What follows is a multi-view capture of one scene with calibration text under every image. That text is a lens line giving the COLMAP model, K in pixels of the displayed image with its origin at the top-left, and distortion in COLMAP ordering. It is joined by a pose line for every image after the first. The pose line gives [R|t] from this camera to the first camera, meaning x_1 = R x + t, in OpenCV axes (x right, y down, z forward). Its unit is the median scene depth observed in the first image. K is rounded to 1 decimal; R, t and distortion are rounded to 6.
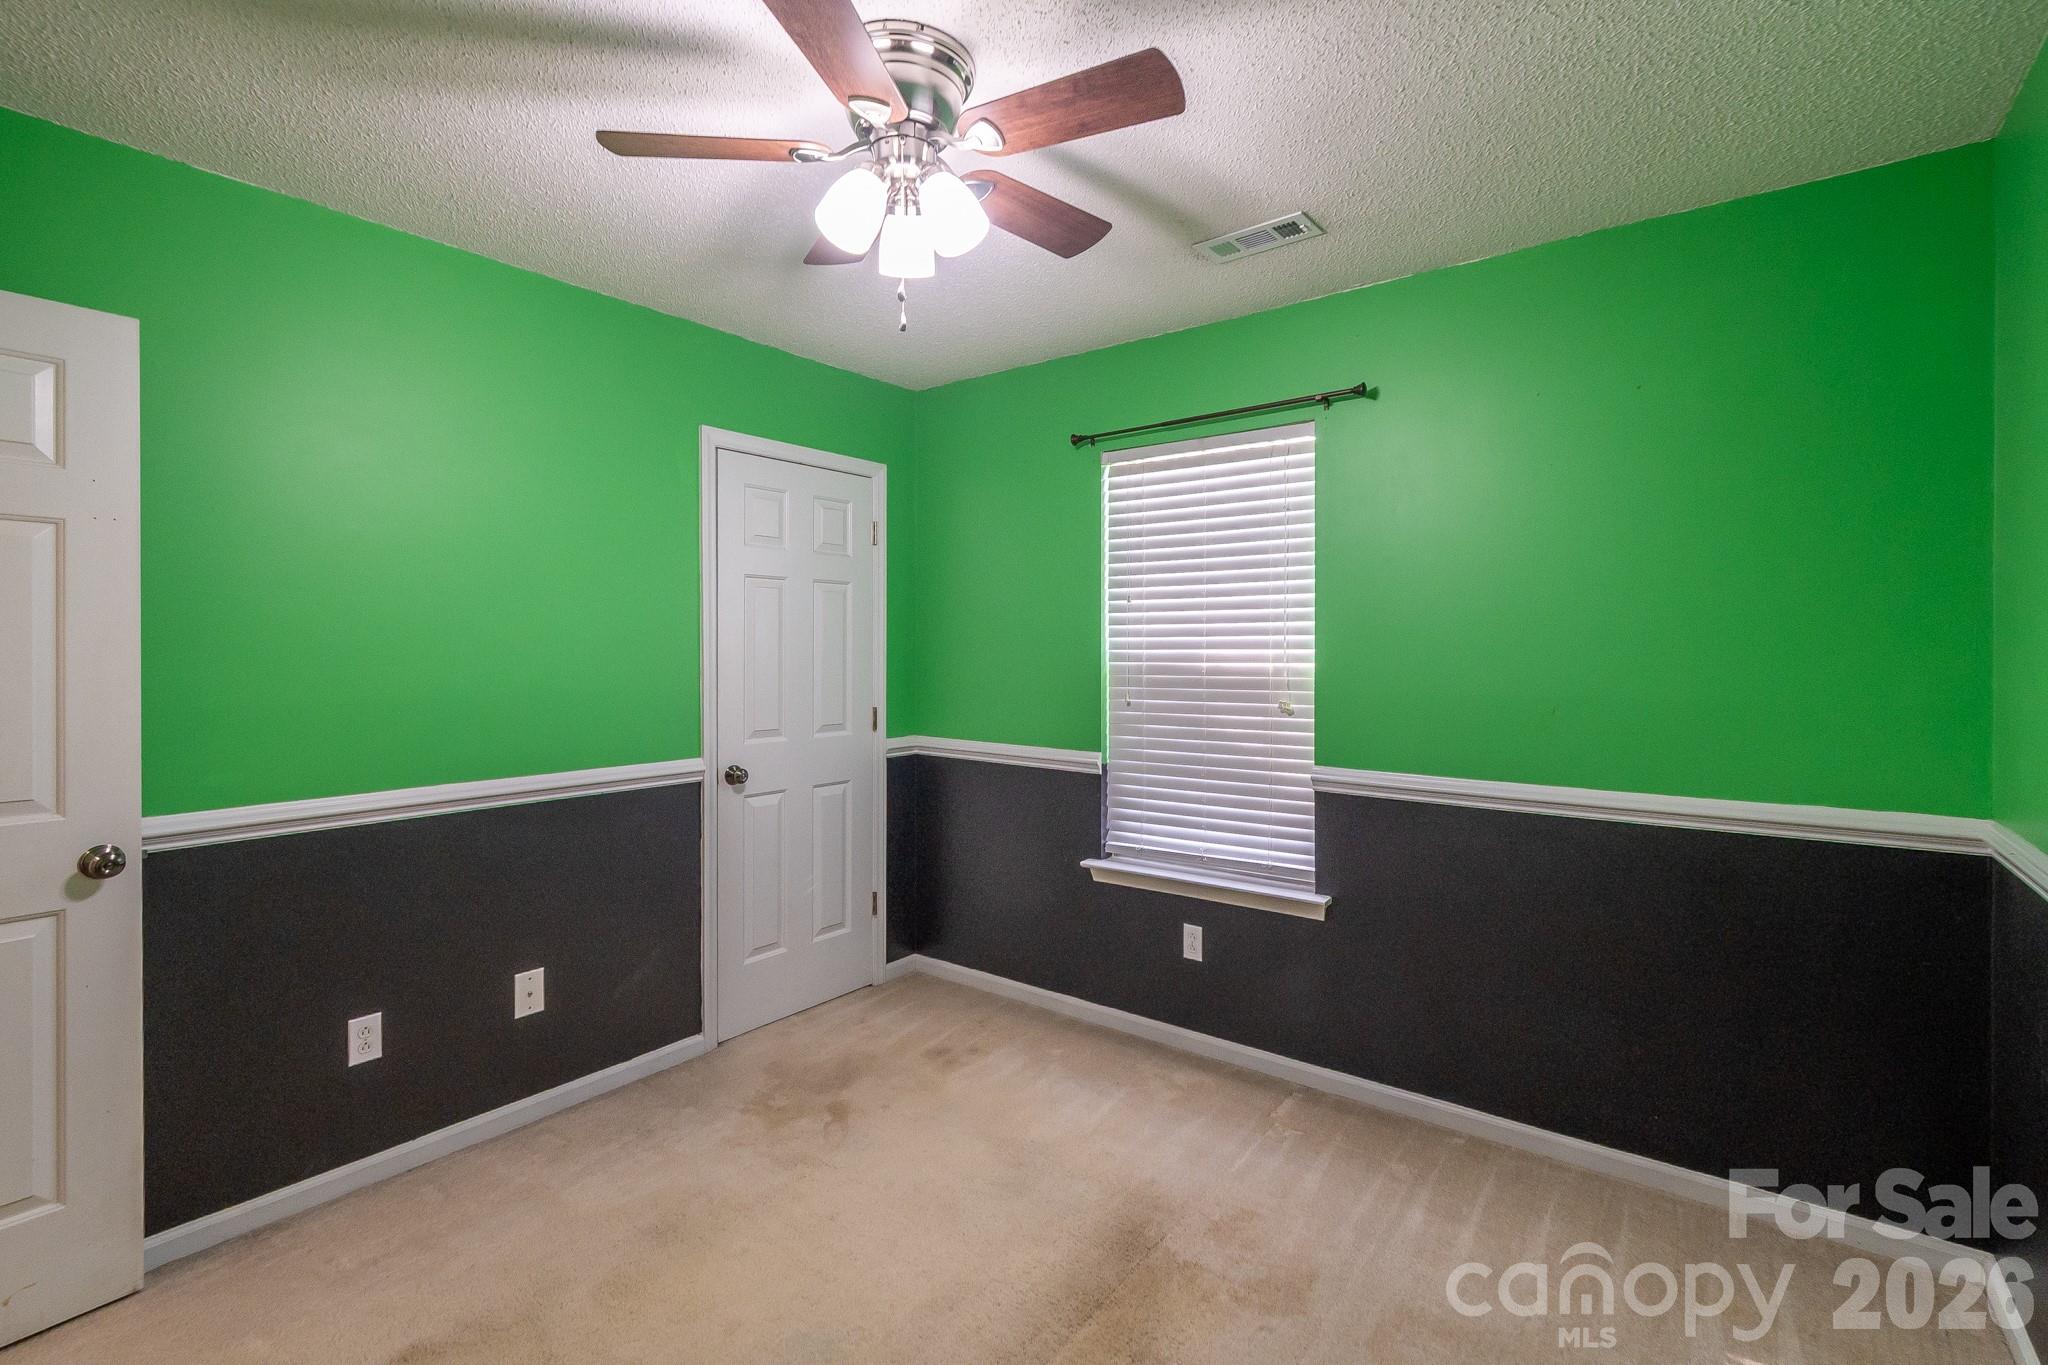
lens RADIAL K [[943.4, 0, 1060.1], [0, 943.4, 658.7], [0, 0, 1]] dist [0.009545, -0.004471]
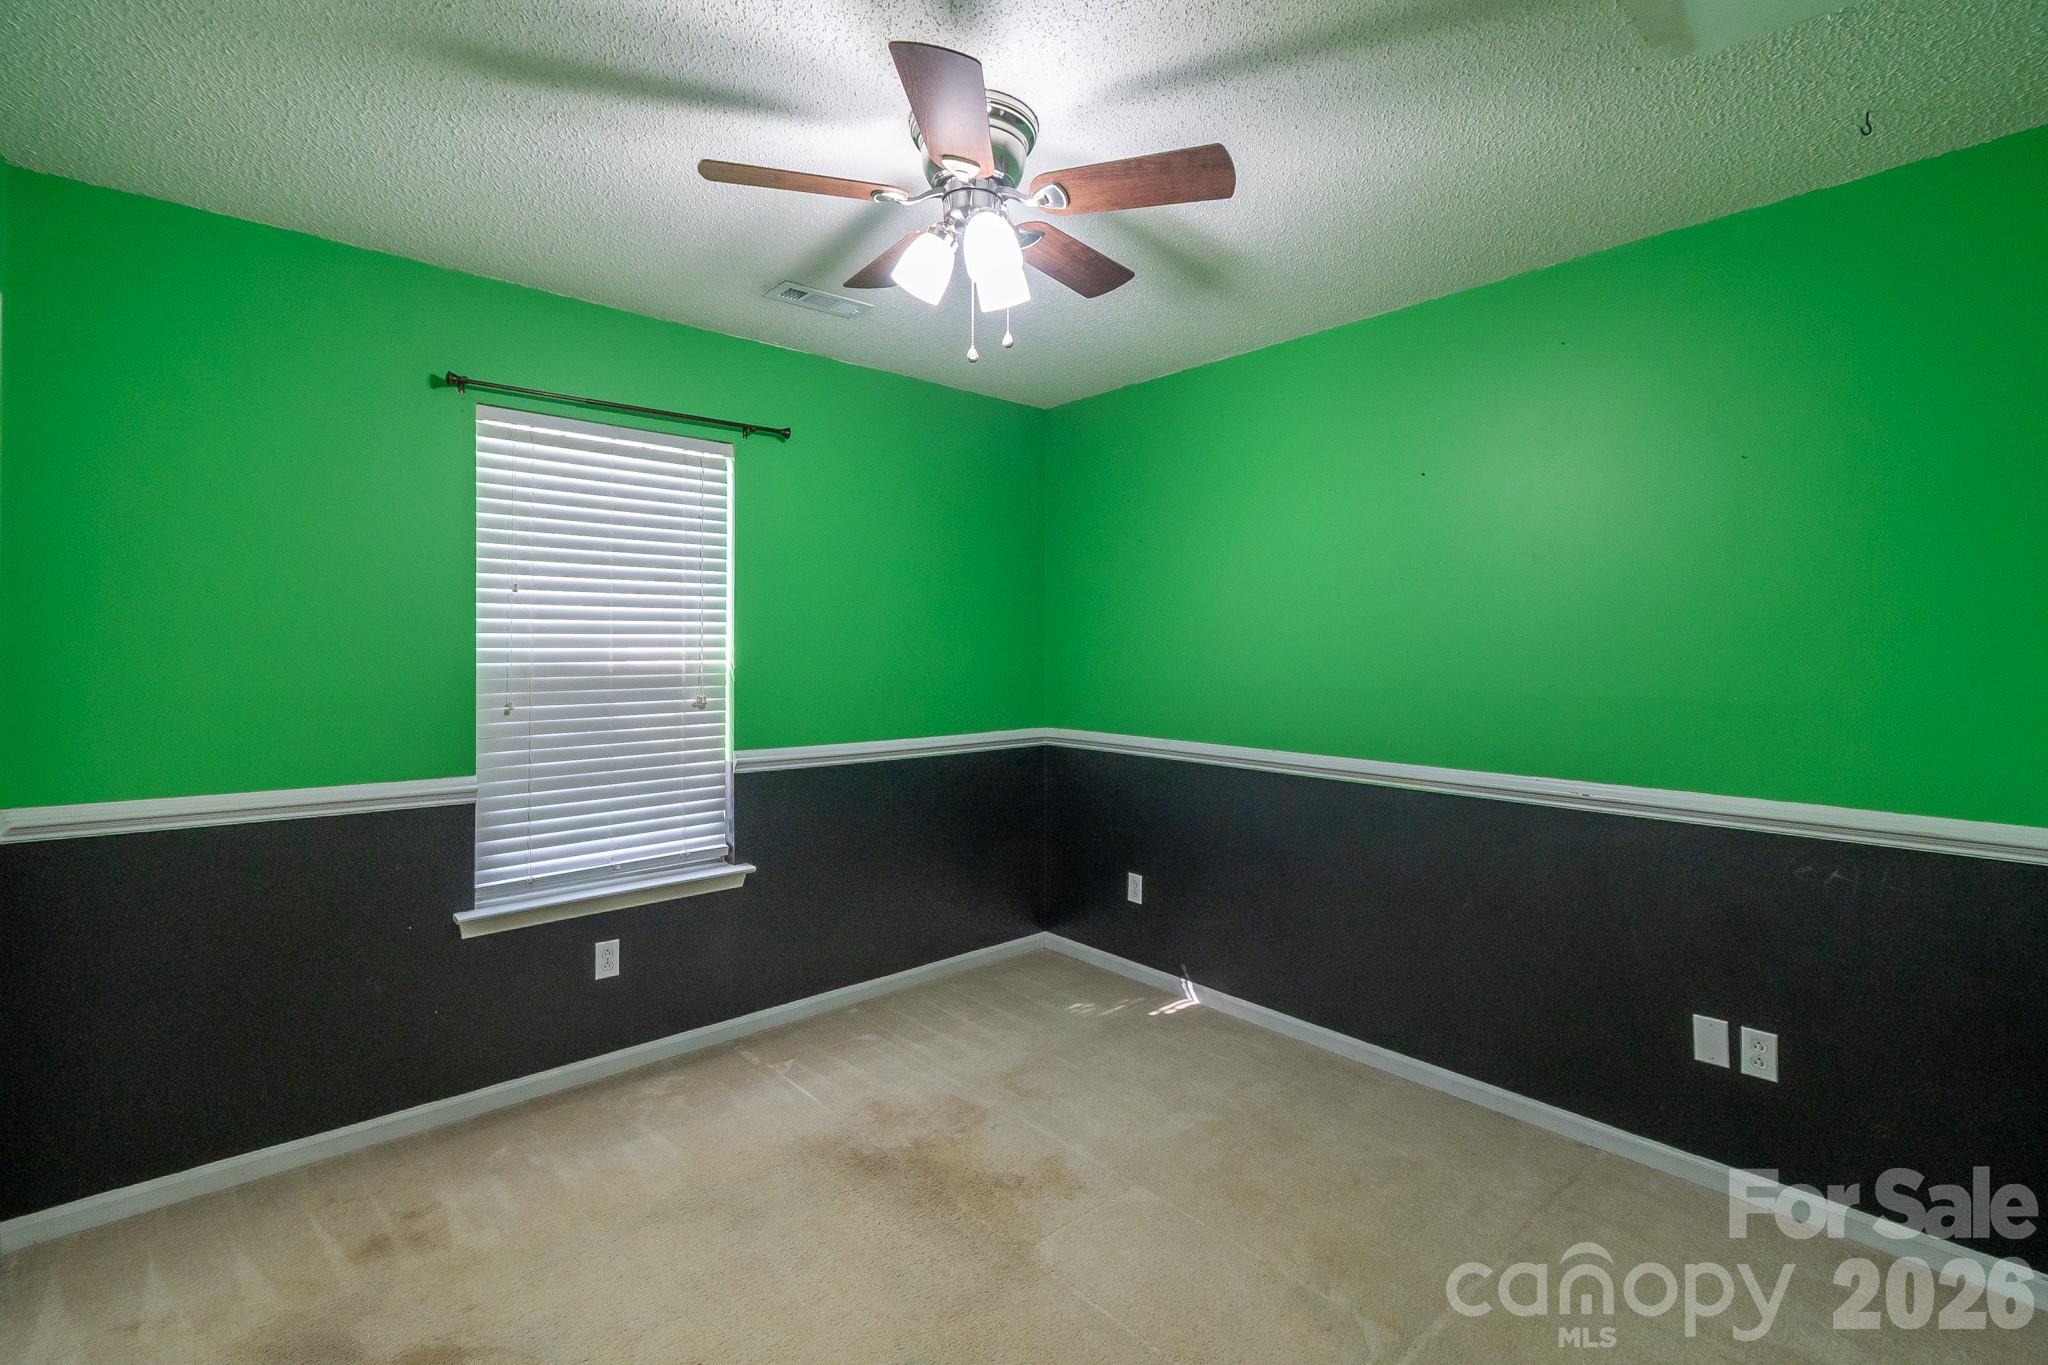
lens RADIAL K [[943.4, 0, 1035.9], [0, 943.4, 634.8], [0, 0, 1]] dist [0.009545, -0.004471]
pose [[0.174388, 0.005811, 0.984660, -0.741984], [-0.001614, 0.999983, -0.005615, -0.018773], [-0.984676, -0.000610, 0.174395, 0.431101]]
